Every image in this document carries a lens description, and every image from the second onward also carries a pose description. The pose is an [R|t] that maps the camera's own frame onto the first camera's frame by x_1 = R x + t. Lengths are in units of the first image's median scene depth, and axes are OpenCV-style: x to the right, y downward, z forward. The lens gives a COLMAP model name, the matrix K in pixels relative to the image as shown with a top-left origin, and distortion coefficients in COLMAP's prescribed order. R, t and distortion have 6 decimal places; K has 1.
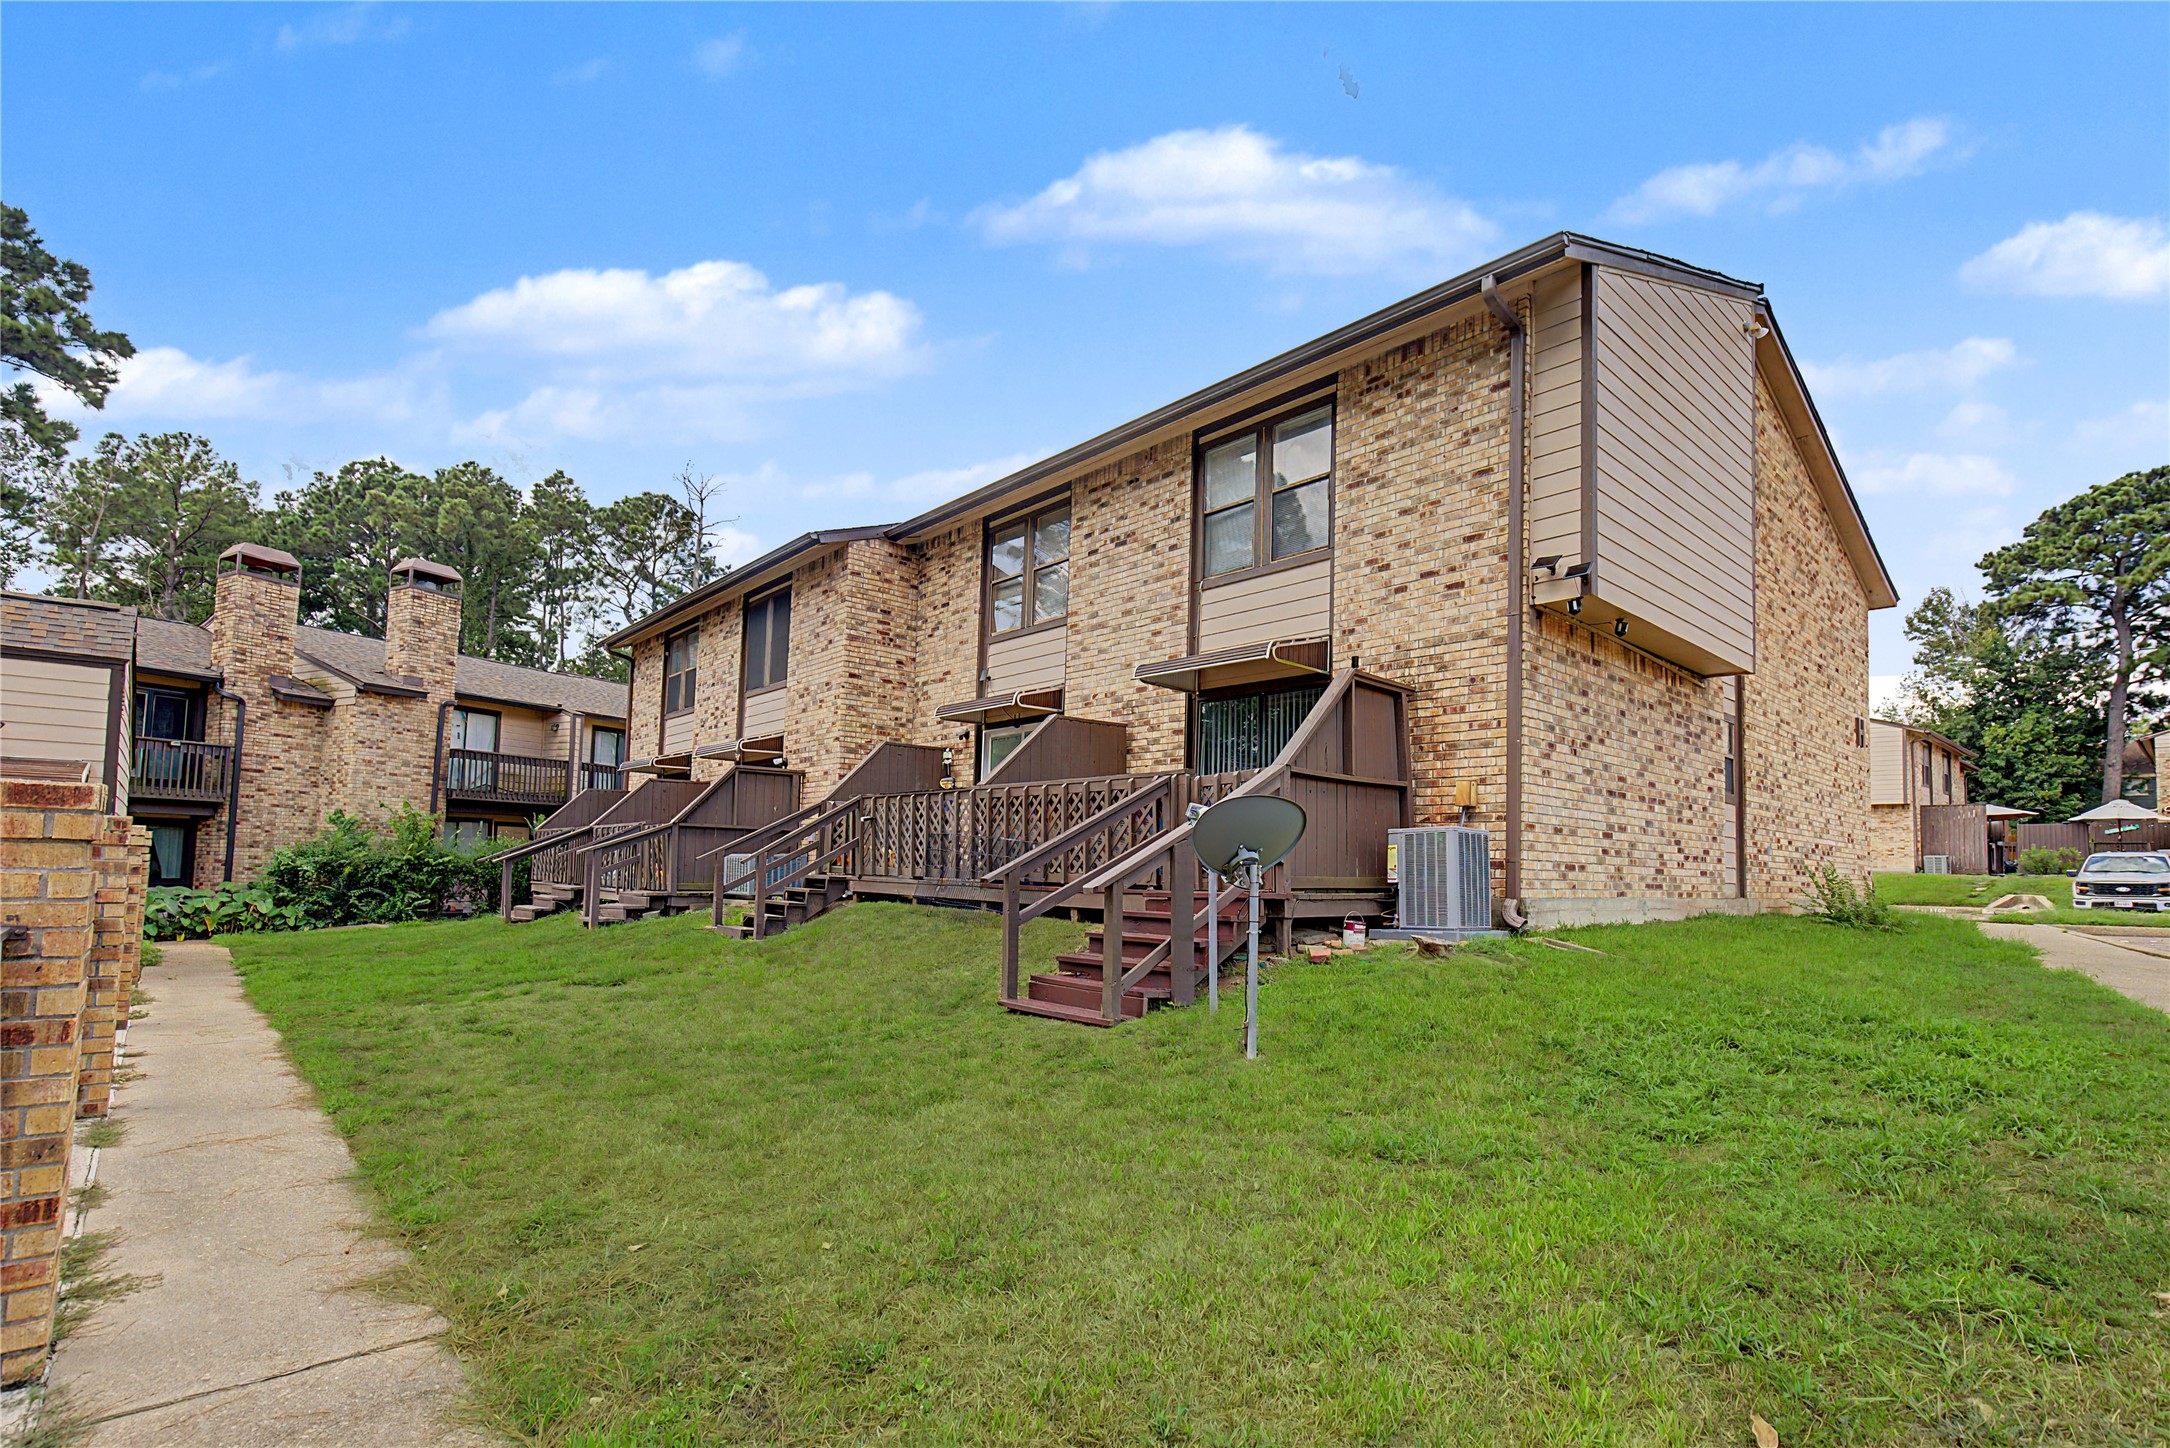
lens RADIAL K [[1030.8, 0, 1105.9], [0, 1030.8, 807.1], [0, 0, 1]] dist [0.002589, 0.000148]
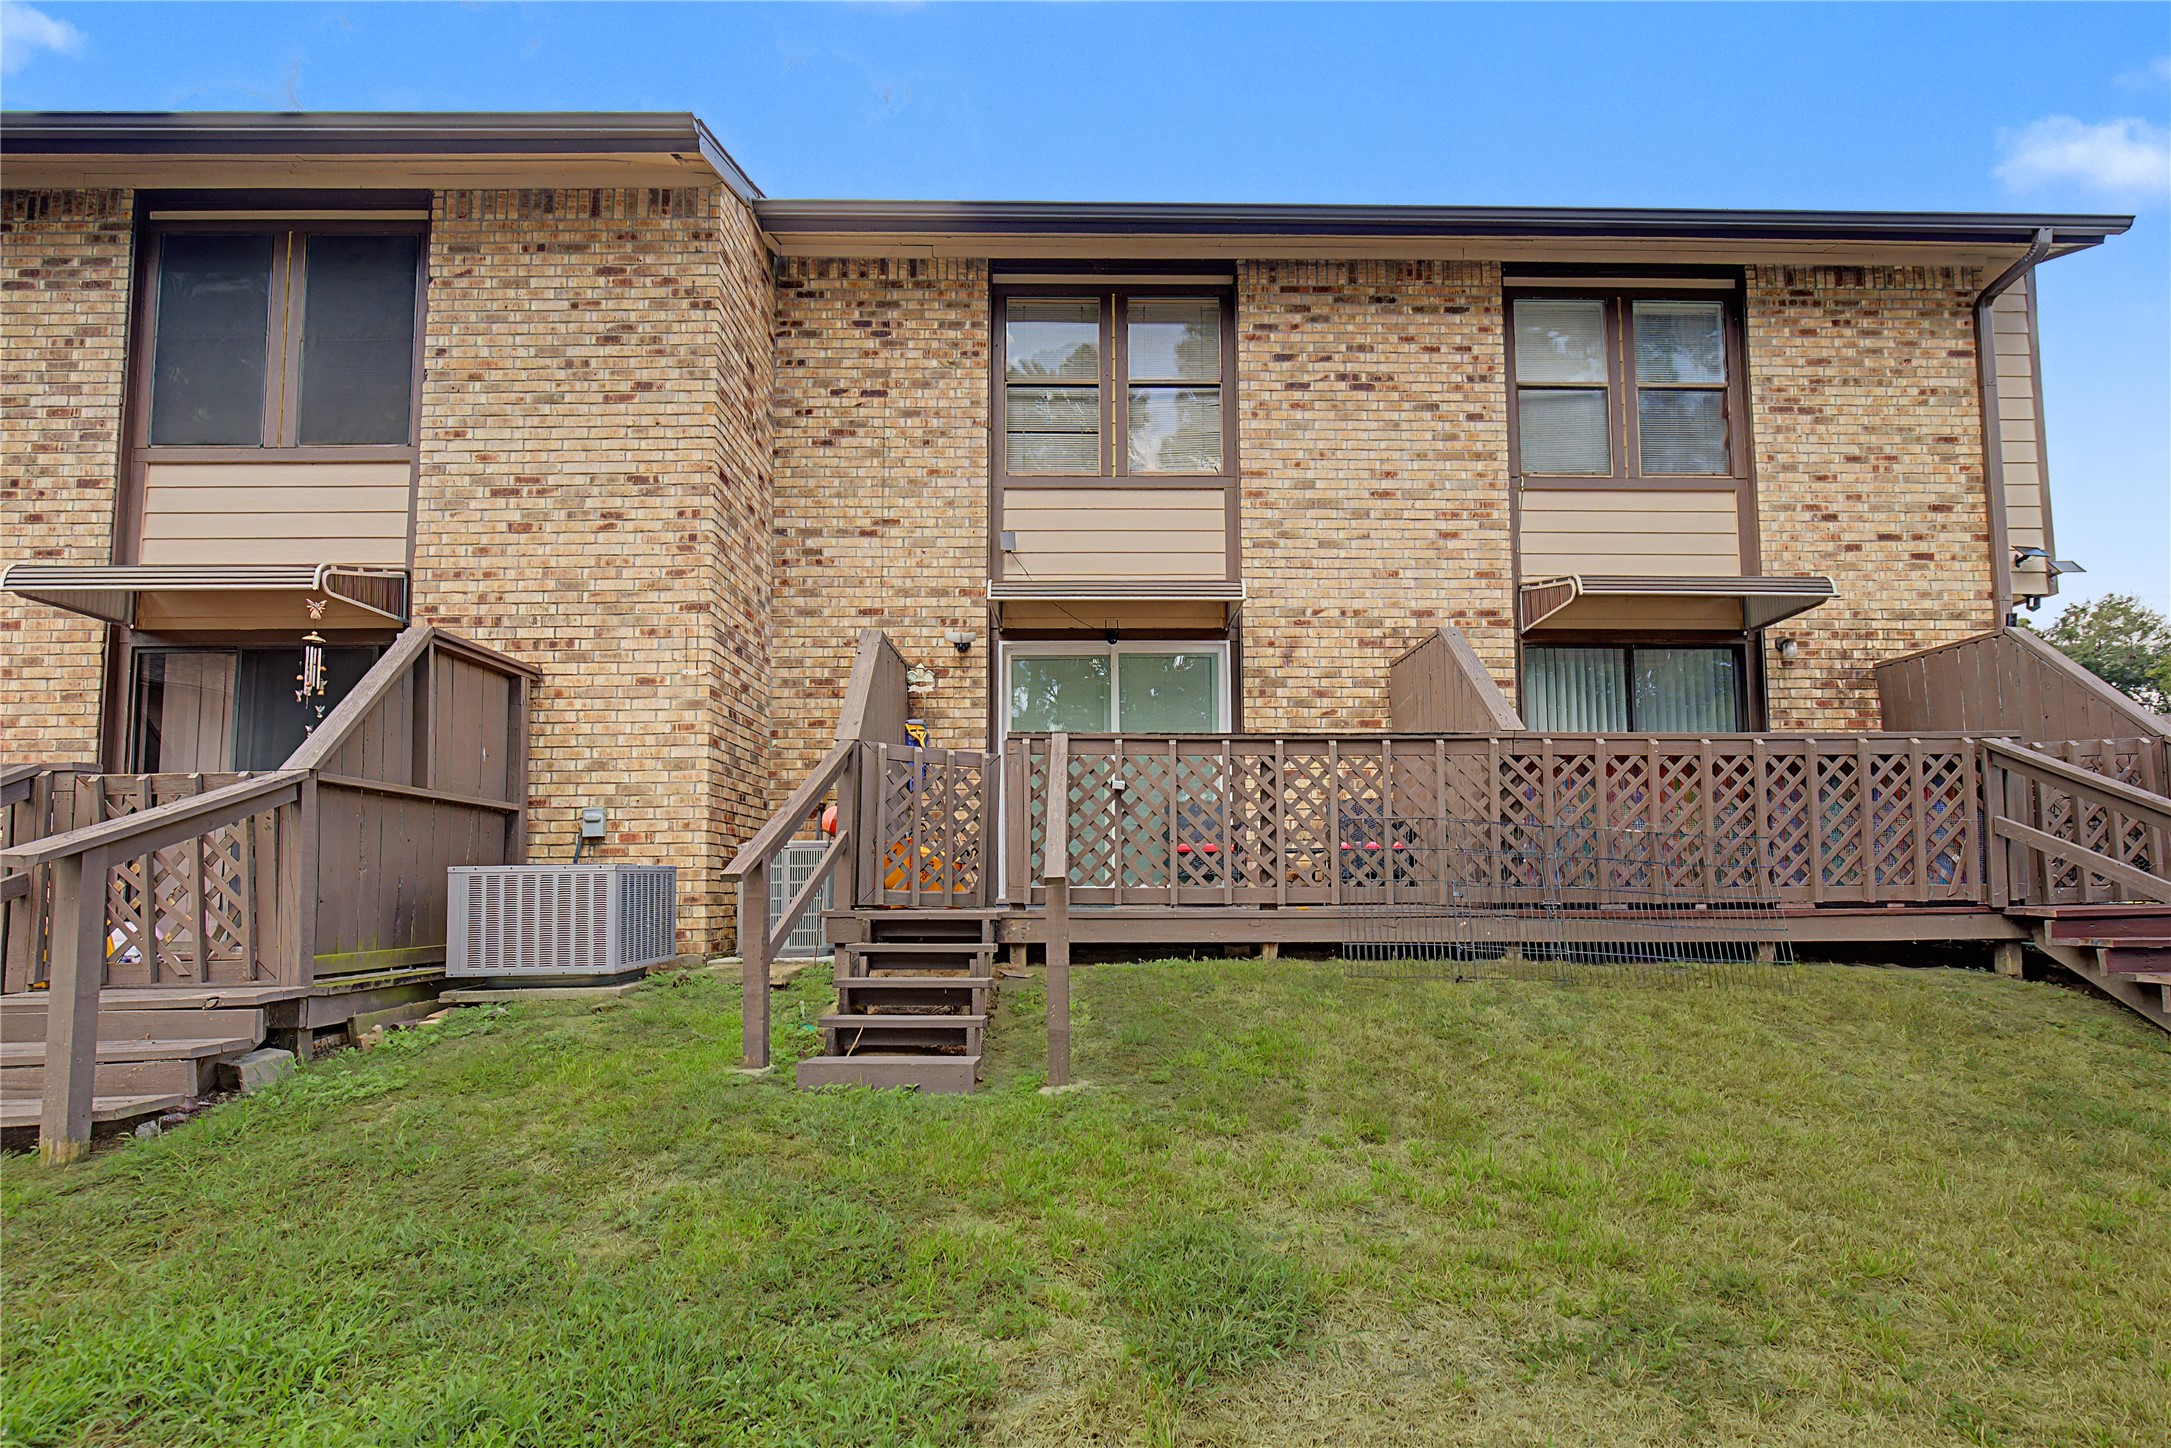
lens RADIAL K [[999.6, 0, 1105.1], [0, 999.6, 823.0], [0, 0, 1]] dist [-0.002797, 0.000131]
pose [[0.655182, 0.021491, 0.755166, -0.706782], [-0.026330, 0.999638, -0.005605, 0.037332], [-0.755013, -0.016211, 0.655510, 0.874639]]
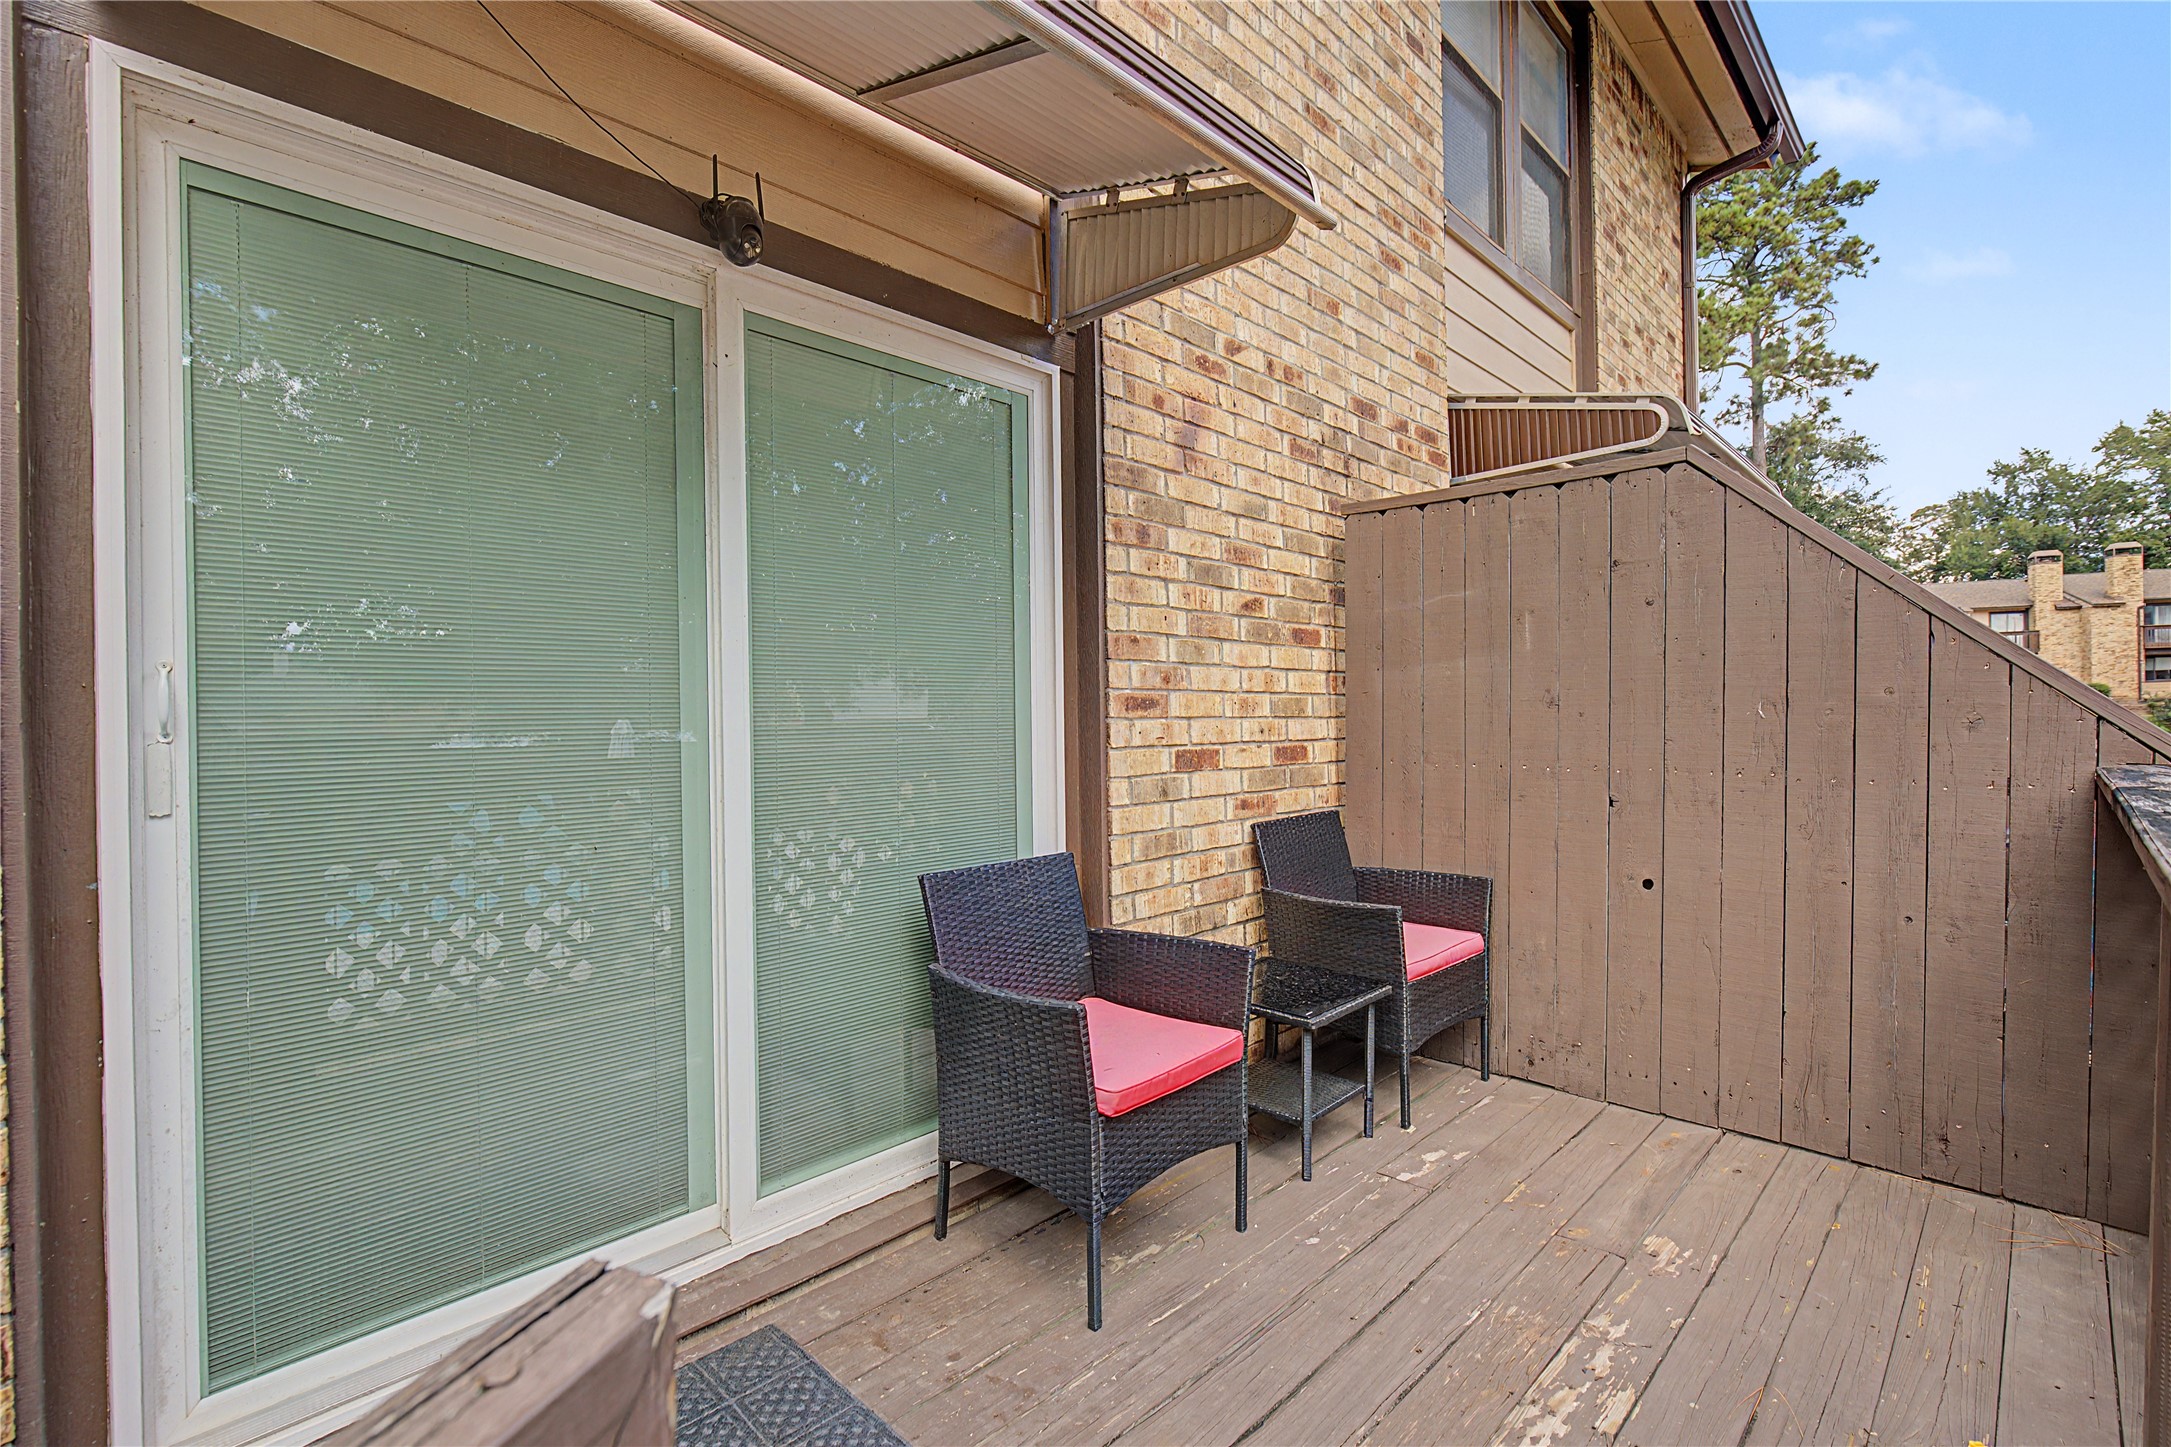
lens RADIAL K [[983.5, 0, 1092.9], [0, 983.5, 717.2], [0, 0, 1]] dist [0.000182, -0.000039]
pose [[-0.073878, -0.024294, 0.996971, -0.317746], [-0.052027, 0.998436, 0.020475, -0.025301], [-0.995909, -0.050357, -0.075026, 1.323912]]
